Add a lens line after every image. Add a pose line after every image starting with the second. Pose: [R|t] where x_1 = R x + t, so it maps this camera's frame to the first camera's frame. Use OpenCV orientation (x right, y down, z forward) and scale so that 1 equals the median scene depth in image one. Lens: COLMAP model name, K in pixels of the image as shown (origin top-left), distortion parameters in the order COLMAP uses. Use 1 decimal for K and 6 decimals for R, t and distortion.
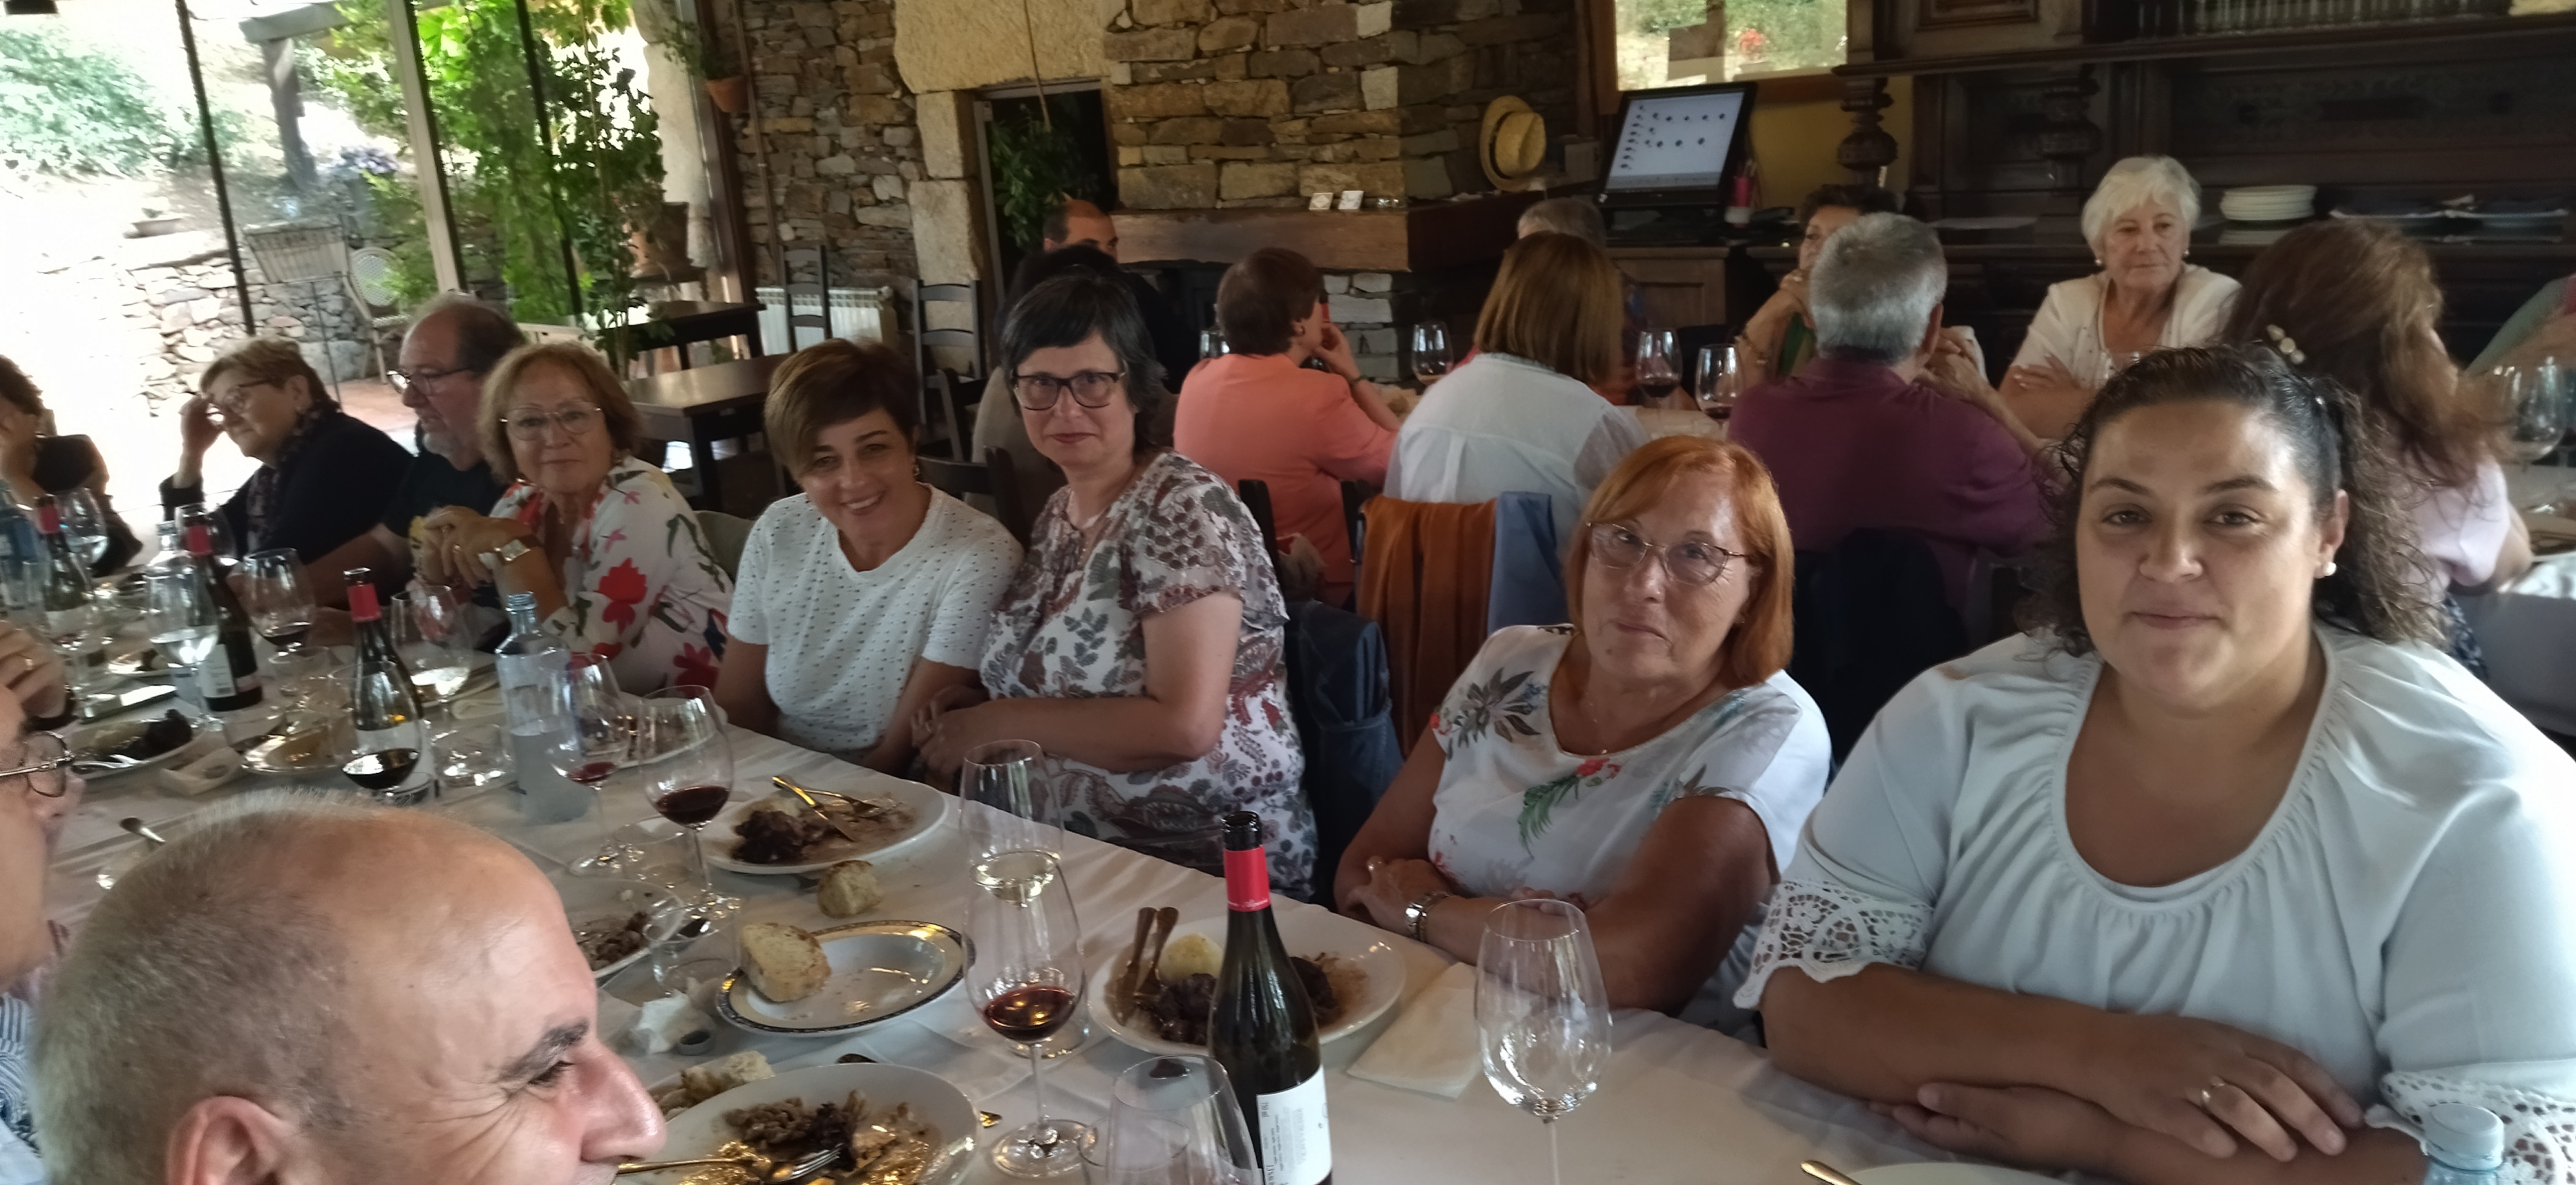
lens RADIAL K [[1961.3, 0, 1288.0], [0, 1961.3, 592.5], [0, 0, 1]] dist [0.108797, -0.128839]
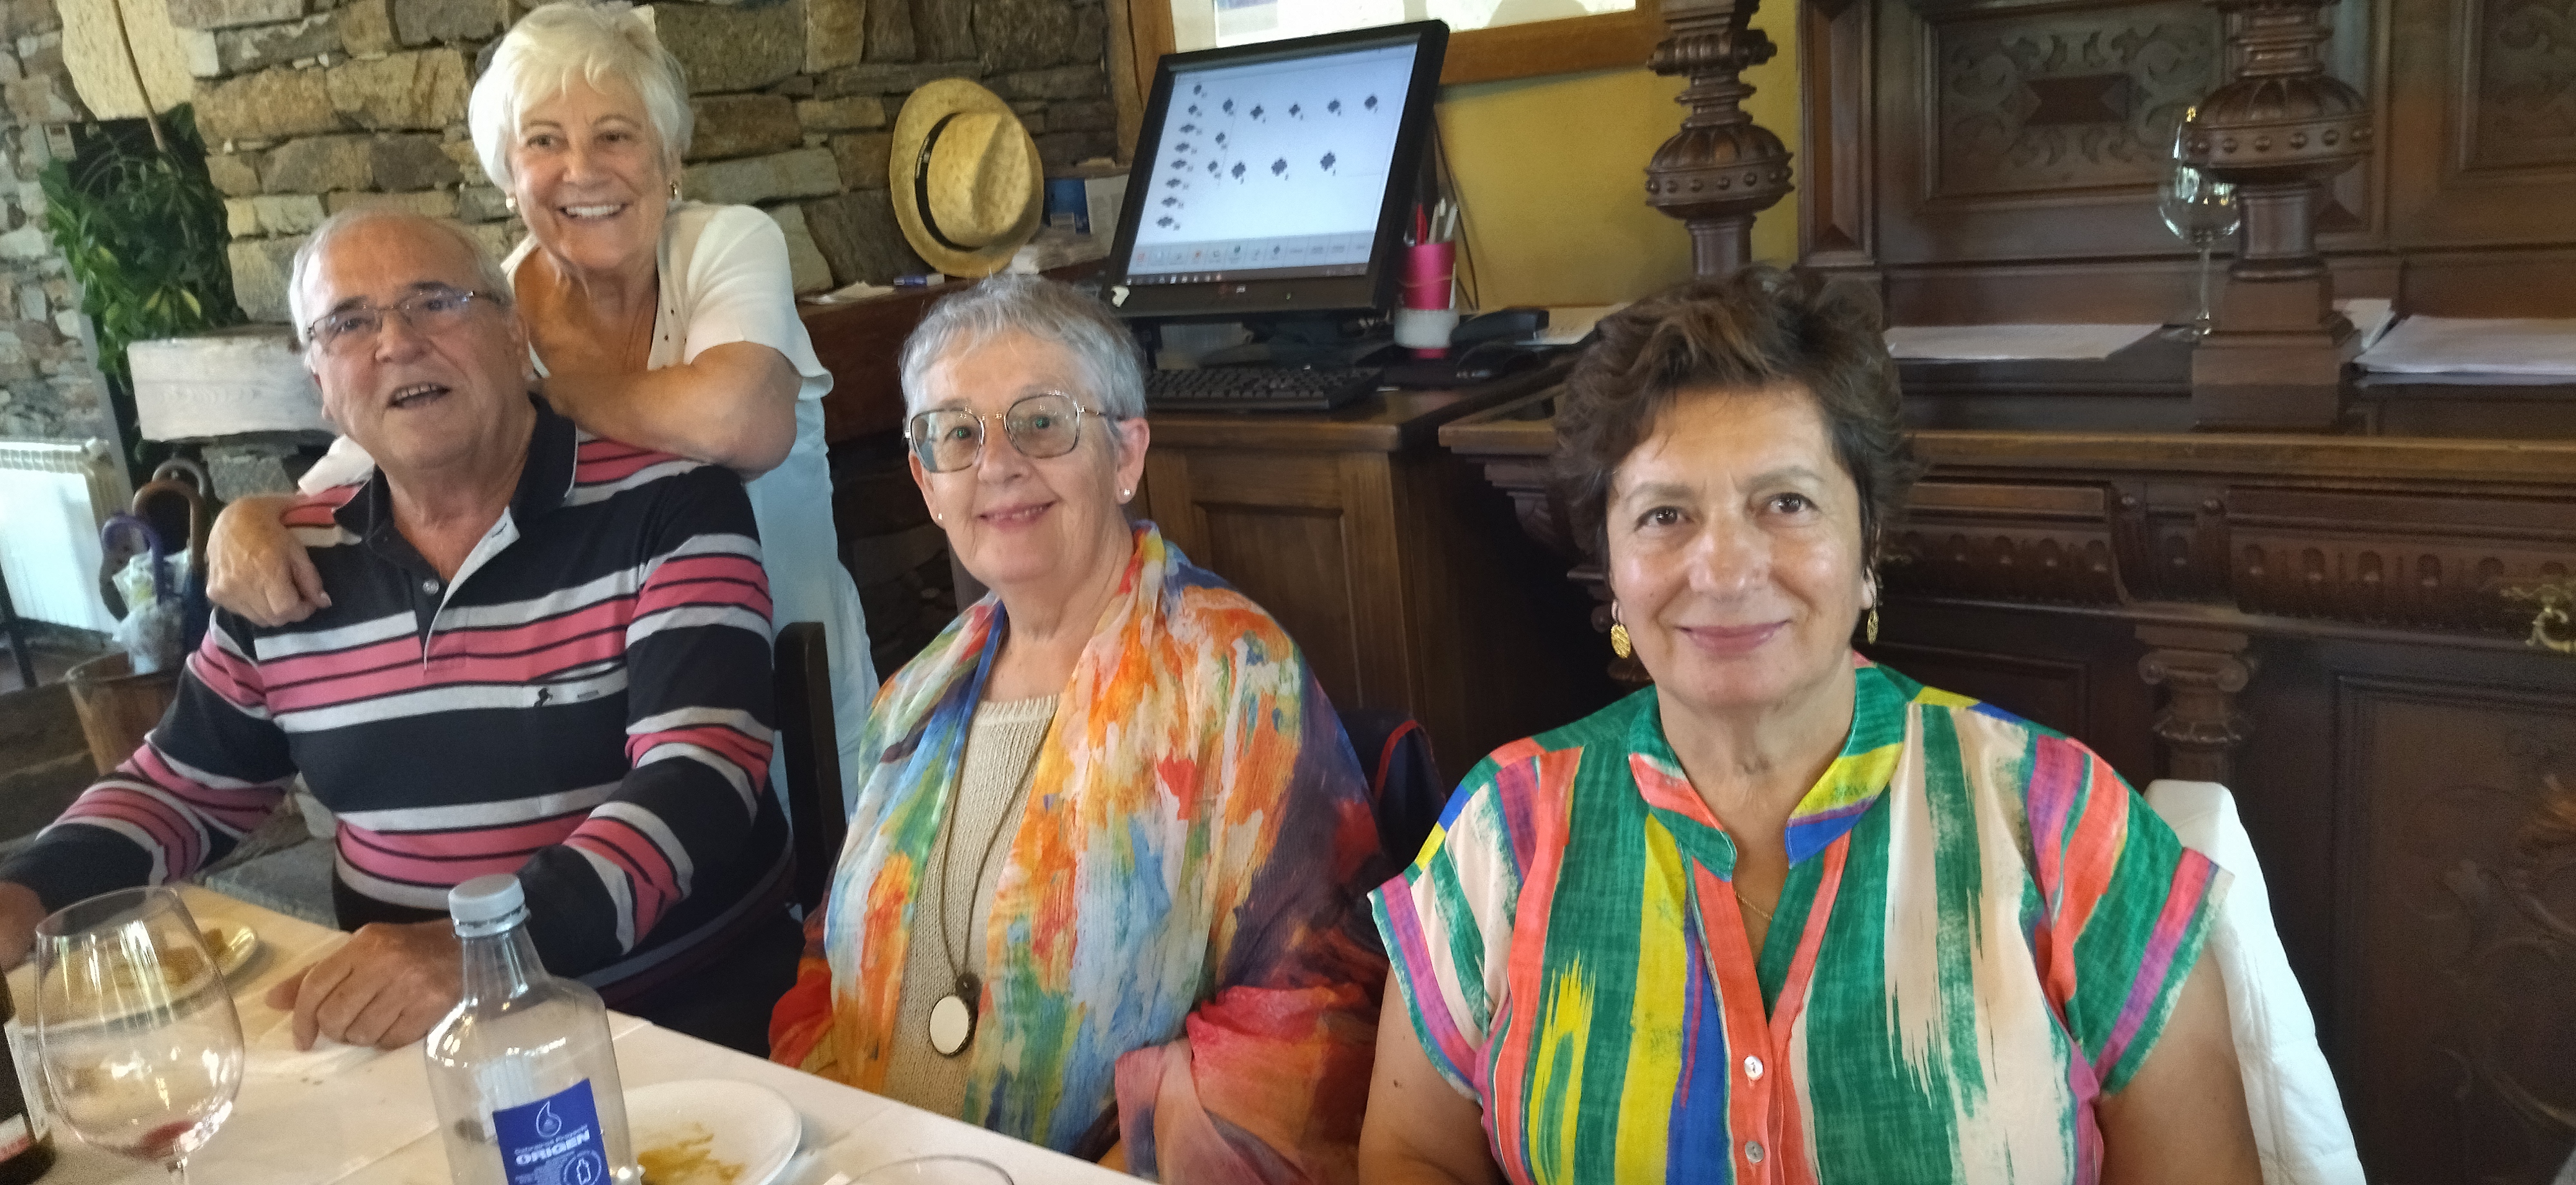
lens RADIAL K [[1961.3, 0, 1288.0], [0, 1961.3, 592.5], [0, 0, 1]] dist [0.108797, -0.128839]
pose [[0.991954, -0.049152, 0.116669, 0.132280], [0.052058, 0.998402, -0.021997, -0.114369], [-0.115401, 0.027894, 0.992927, 0.527262]]
